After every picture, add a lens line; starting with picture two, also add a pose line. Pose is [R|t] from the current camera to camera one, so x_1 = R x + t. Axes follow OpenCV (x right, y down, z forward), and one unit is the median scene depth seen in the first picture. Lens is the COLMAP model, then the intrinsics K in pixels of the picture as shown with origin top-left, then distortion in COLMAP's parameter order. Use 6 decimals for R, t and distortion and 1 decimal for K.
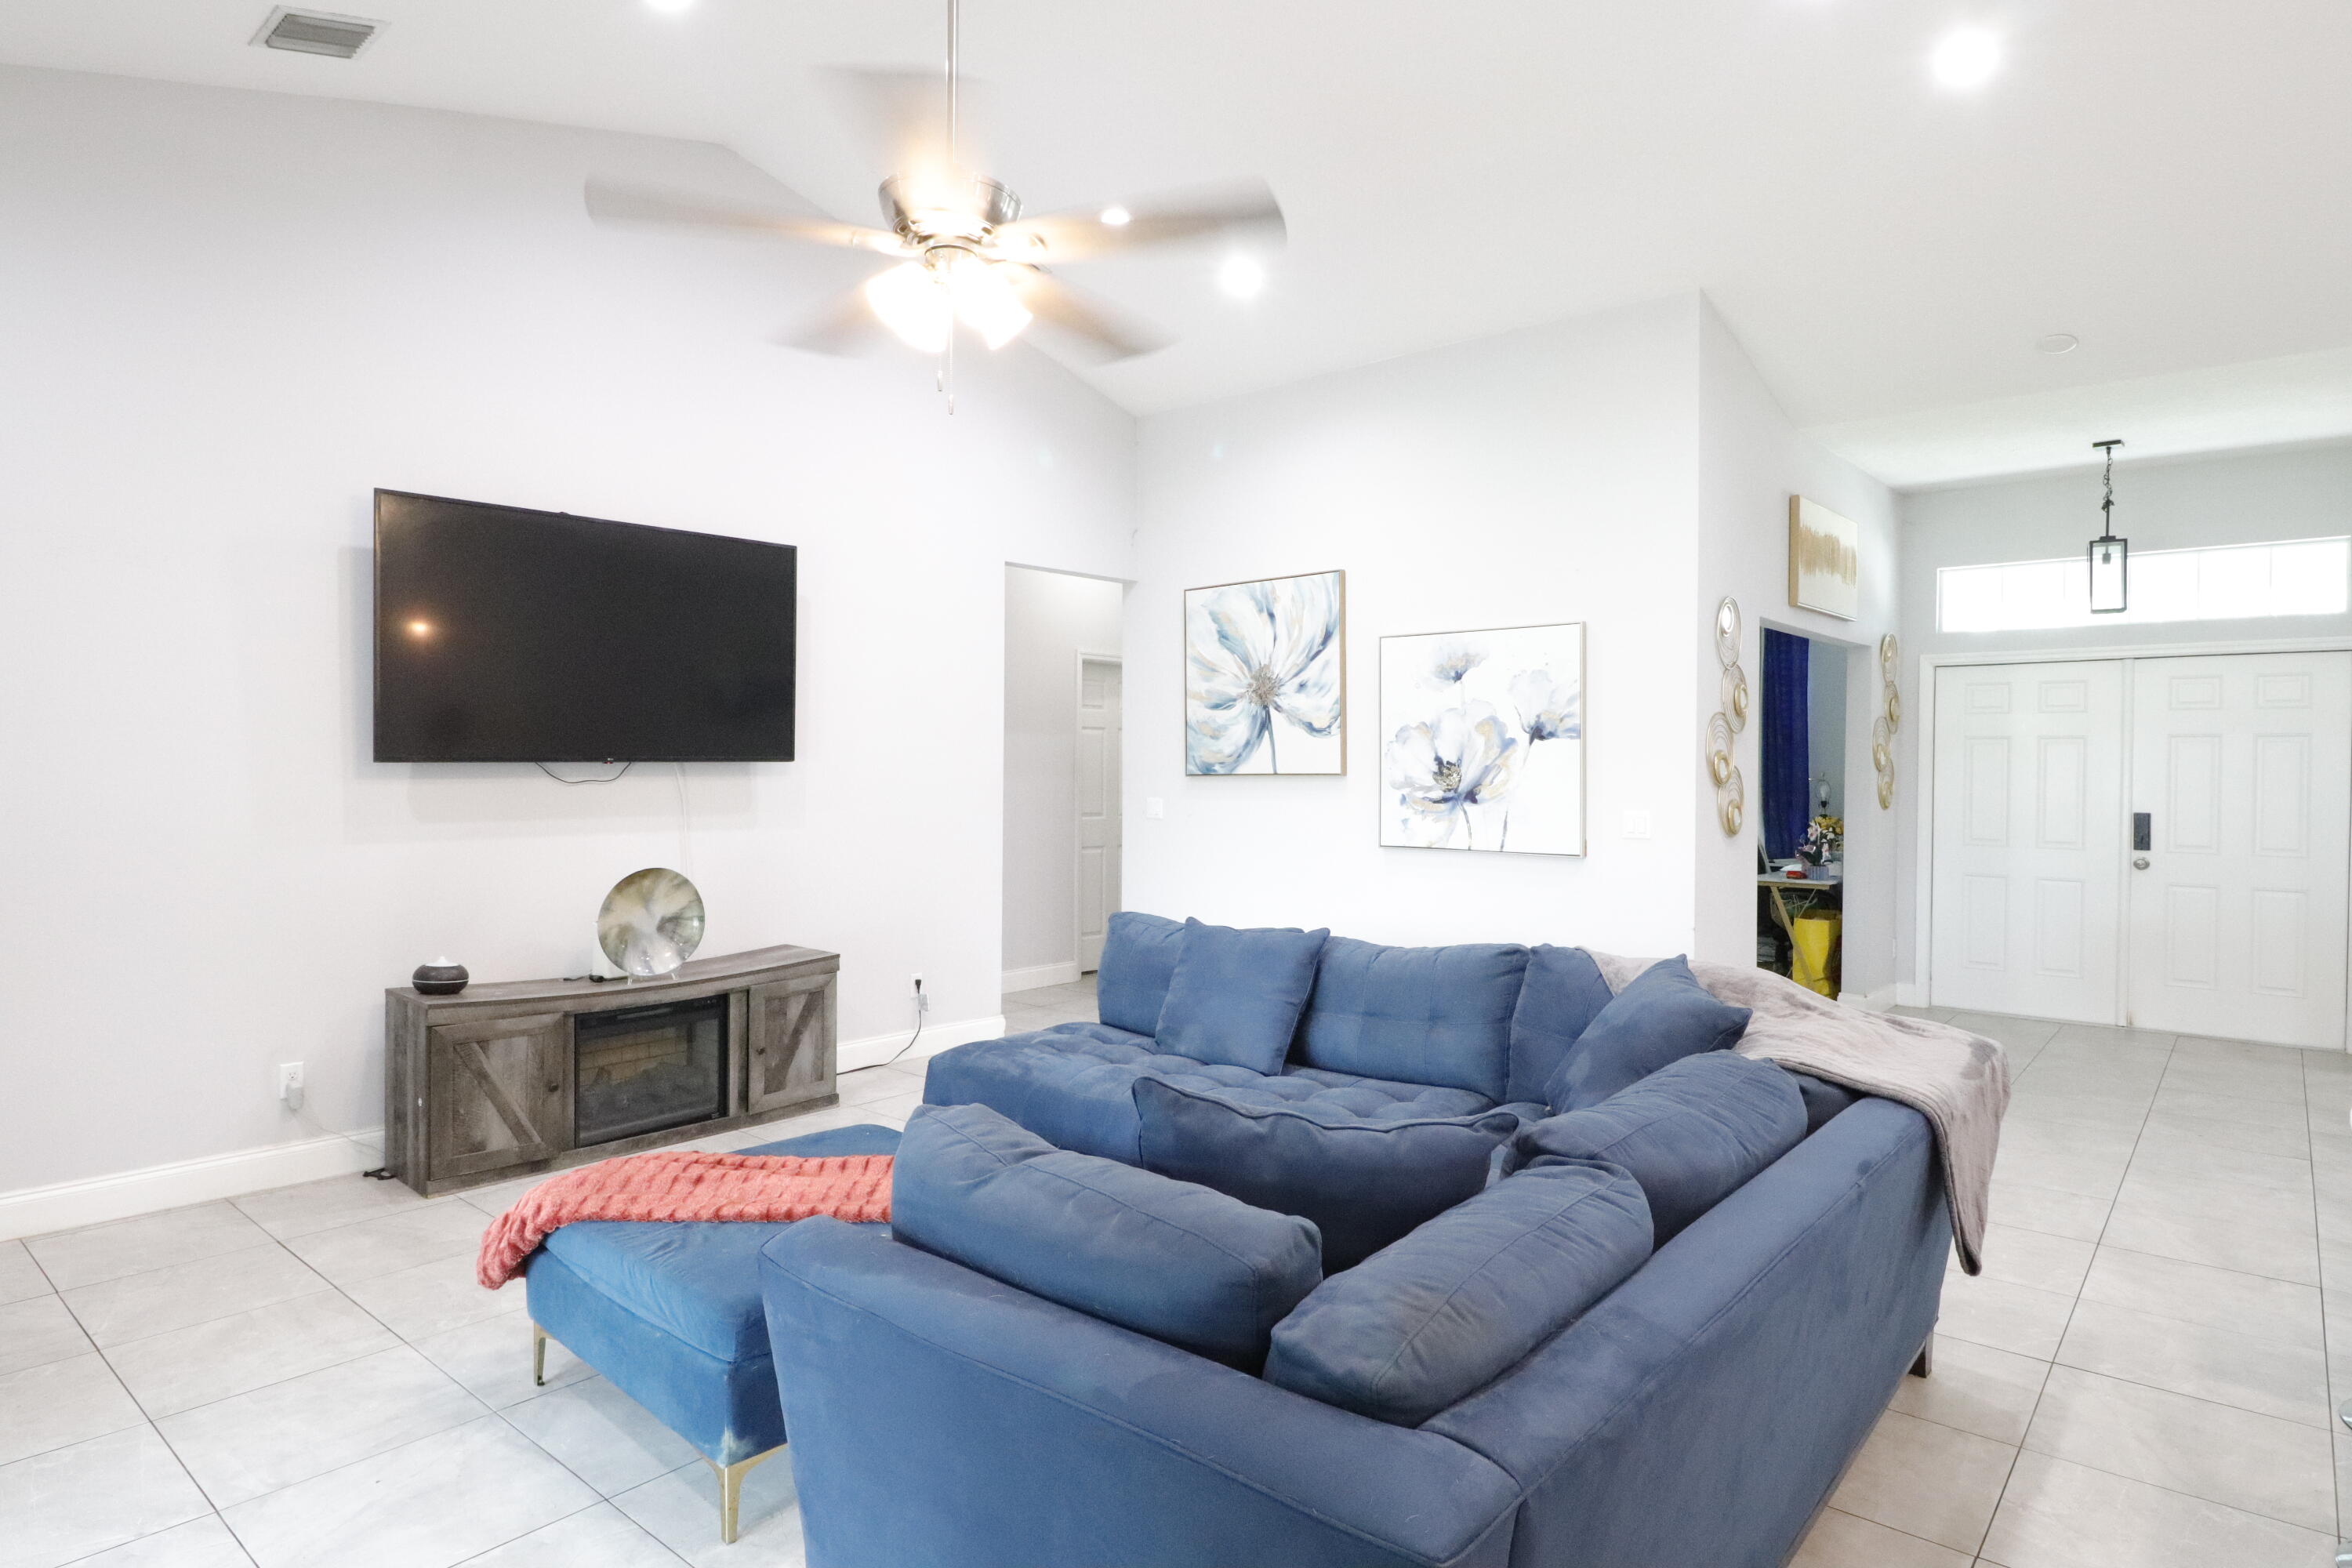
lens RADIAL K [[1304.0, 0, 1176.0], [0, 1304.0, 784.0], [0, 0, 1]] dist [-0.004683, -0.000782]
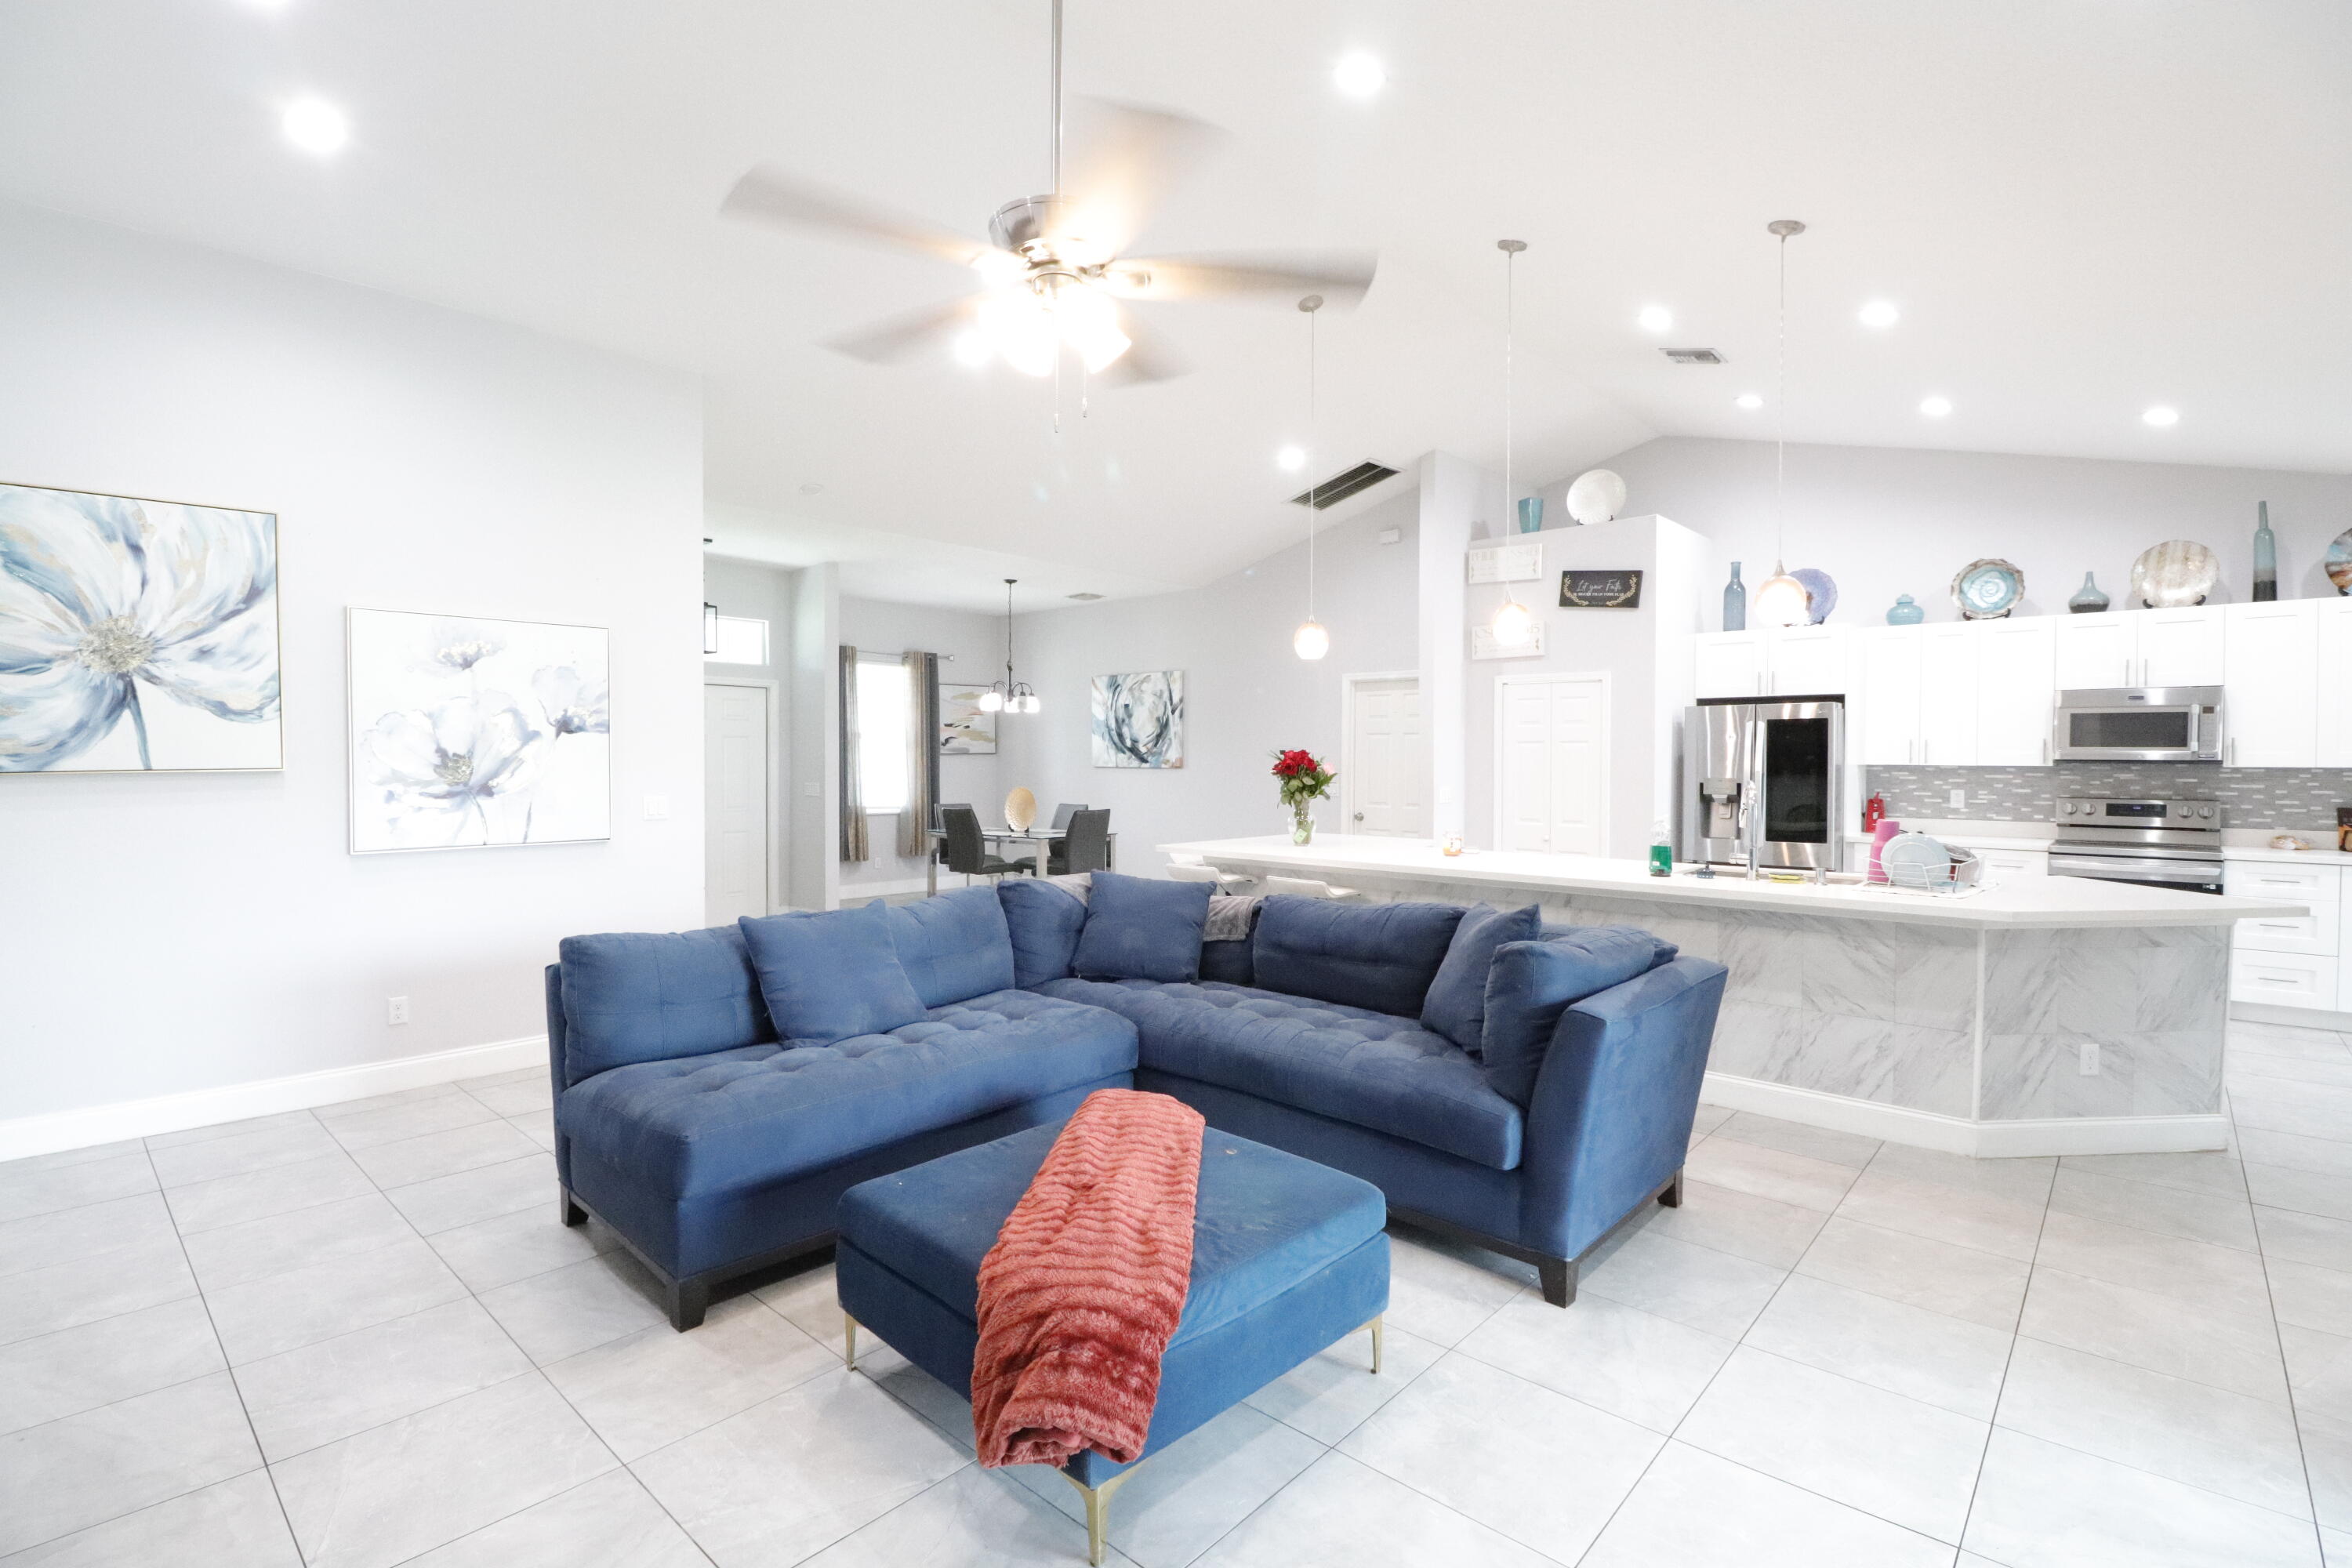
lens RADIAL K [[1087.6, 0, 1176.0], [0, 1087.6, 784.0], [0, 0, 1]] dist [-0.000729, -0.011476]
pose [[0.032659, -0.028147, 0.999070, -0.514784], [0.012356, 0.999538, 0.027757, -0.009899], [-0.999390, 0.011438, 0.032992, 0.425076]]
